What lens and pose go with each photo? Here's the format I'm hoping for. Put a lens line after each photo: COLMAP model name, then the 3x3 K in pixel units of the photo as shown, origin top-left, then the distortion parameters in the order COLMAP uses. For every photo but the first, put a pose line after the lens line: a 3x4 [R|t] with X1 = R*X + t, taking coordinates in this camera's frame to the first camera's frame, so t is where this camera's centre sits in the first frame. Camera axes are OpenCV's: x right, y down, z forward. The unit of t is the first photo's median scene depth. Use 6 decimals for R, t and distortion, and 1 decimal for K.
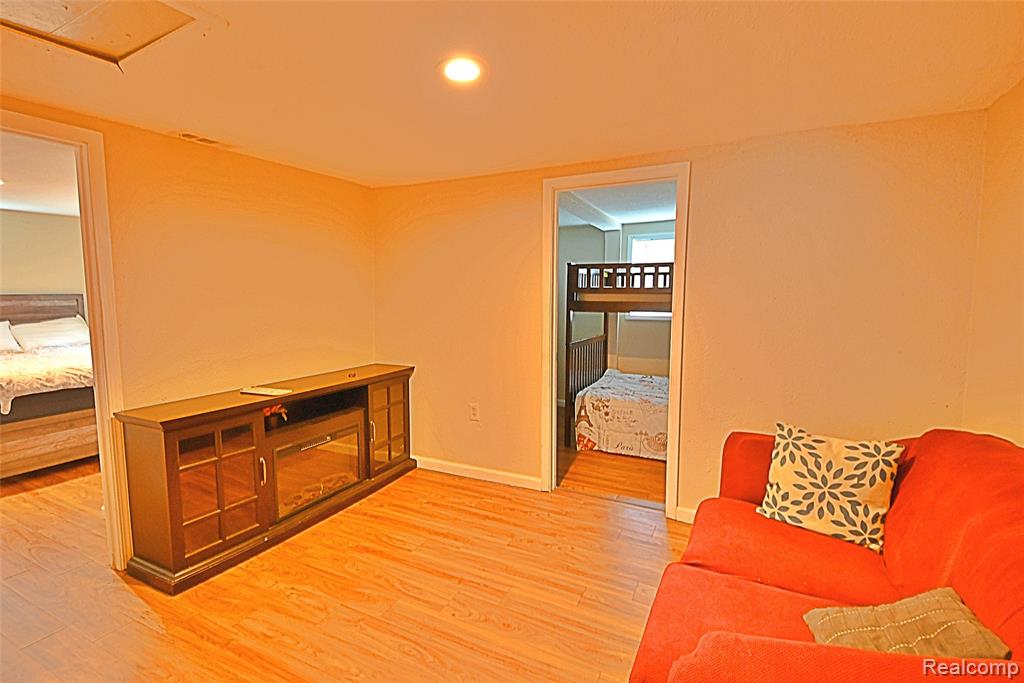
lens RADIAL K [[474.3, 0, 512.0], [0, 474.3, 341.5], [0, 0, 1]] dist [0.001110, -0.010061]
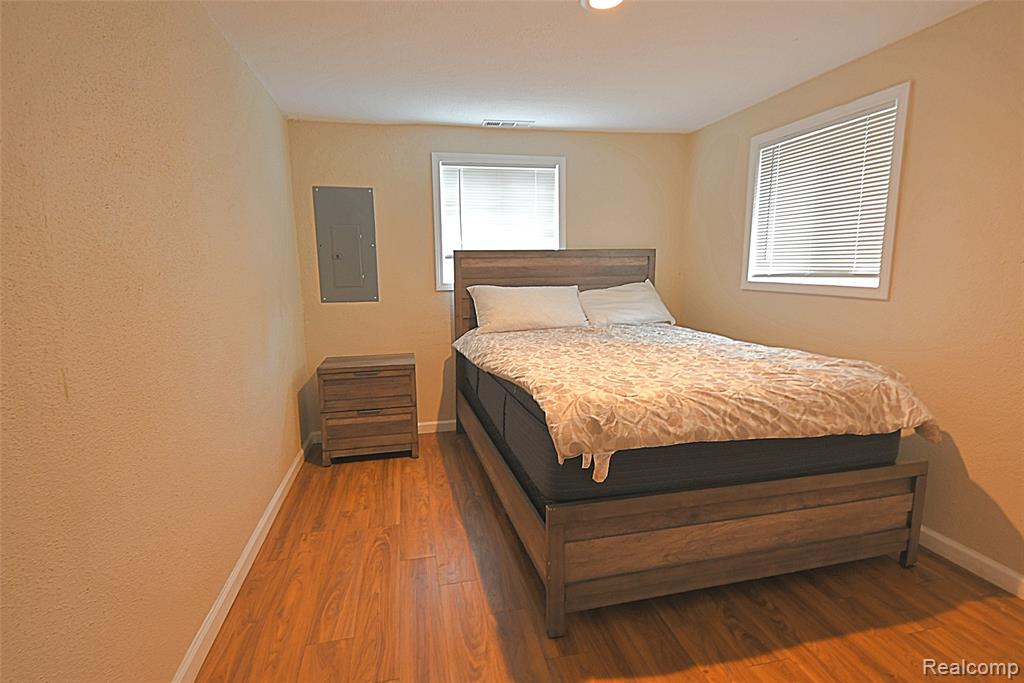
lens RADIAL K [[474.3, 0, 512.0], [0, 474.3, 341.5], [0, 0, 1]] dist [0.001110, -0.010061]
pose [[0.629163, 0.109349, -0.769543, -0.704167], [-0.061388, 0.993953, 0.091047, -0.022883], [0.774845, -0.010043, 0.632071, 0.565740]]
